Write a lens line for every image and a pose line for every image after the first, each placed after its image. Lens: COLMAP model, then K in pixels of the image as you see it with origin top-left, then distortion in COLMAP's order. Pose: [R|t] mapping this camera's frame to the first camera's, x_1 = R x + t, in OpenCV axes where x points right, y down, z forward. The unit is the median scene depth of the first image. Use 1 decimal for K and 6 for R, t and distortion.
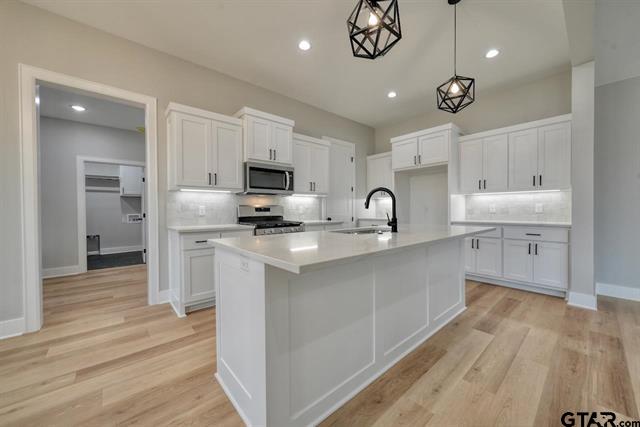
lens RADIAL K [[239.8, 0, 320.0], [0, 239.8, 213.5], [0, 0, 1]] dist [-0.000589, -0.000054]
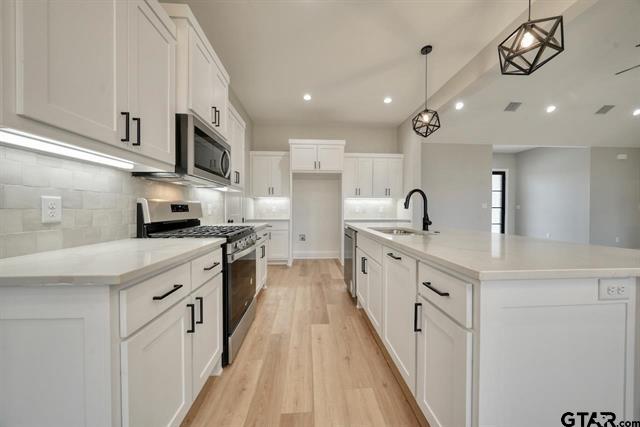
lens RADIAL K [[217.4, 0, 320.0], [0, 217.4, 213.5], [0, 0, 1]] dist [0.000951, 0.000108]
pose [[0.608501, -0.006858, 0.793524, -0.459480], [0.008129, 0.999964, 0.002408, -0.003100], [-0.793512, 0.004985, 0.608535, 0.450073]]
